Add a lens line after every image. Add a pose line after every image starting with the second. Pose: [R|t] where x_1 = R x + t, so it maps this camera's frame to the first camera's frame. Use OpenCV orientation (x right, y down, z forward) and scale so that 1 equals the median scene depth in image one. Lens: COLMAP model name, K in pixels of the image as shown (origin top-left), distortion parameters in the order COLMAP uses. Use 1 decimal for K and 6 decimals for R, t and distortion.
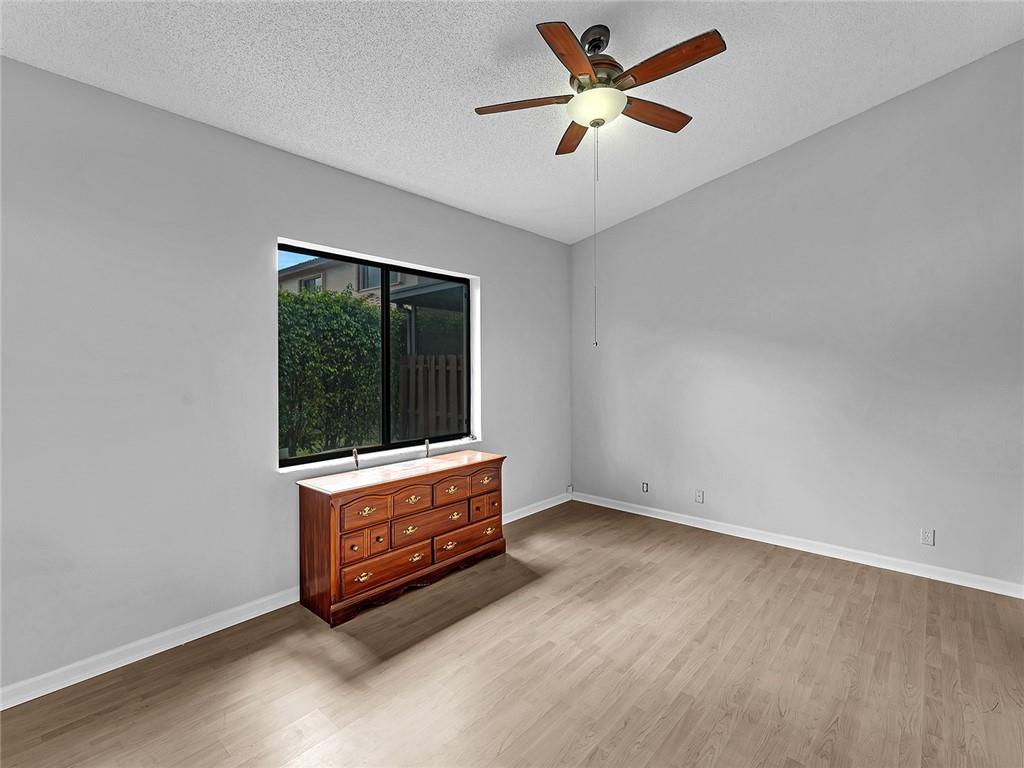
lens RADIAL K [[468.7, 0, 508.4], [0, 468.7, 366.8], [0, 0, 1]] dist [0.001184, 0.000197]
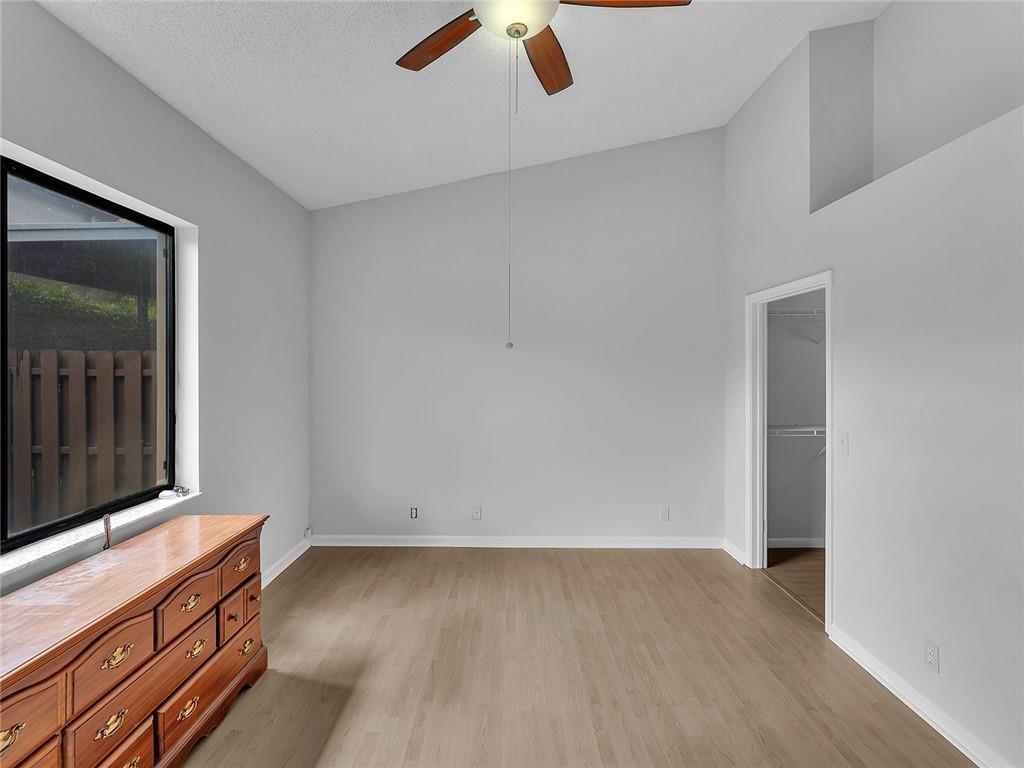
lens RADIAL K [[468.7, 0, 508.4], [0, 468.7, 366.8], [0, 0, 1]] dist [0.001184, 0.000197]
pose [[0.753033, 0.005805, 0.657957, -0.183382], [-0.005133, 0.999982, -0.002948, -0.009691], [-0.657963, -0.001158, 0.753050, 0.317151]]
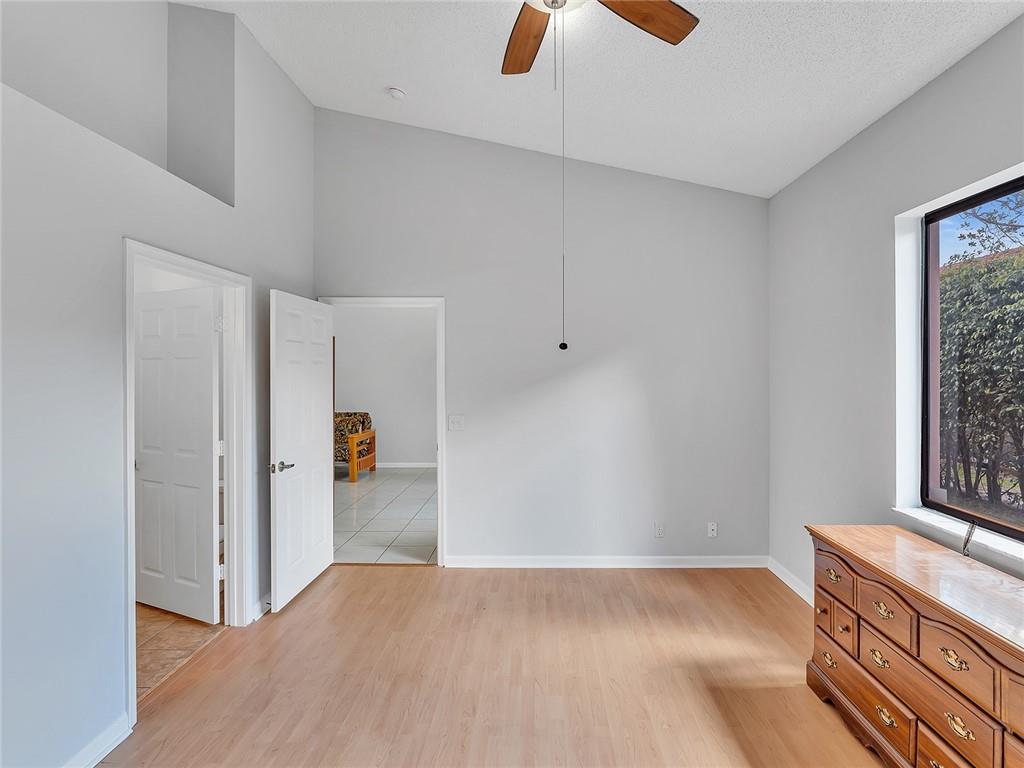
lens RADIAL K [[516.8, 0, 510.4], [0, 516.8, 370.2], [0, 0, 1]] dist [-0.005376, 0.000139]
pose [[-0.751464, 0.026196, -0.659254, 0.454498], [0.019441, 0.999657, 0.017562, -0.025408], [0.659487, 0.000380, -0.751716, 0.978239]]
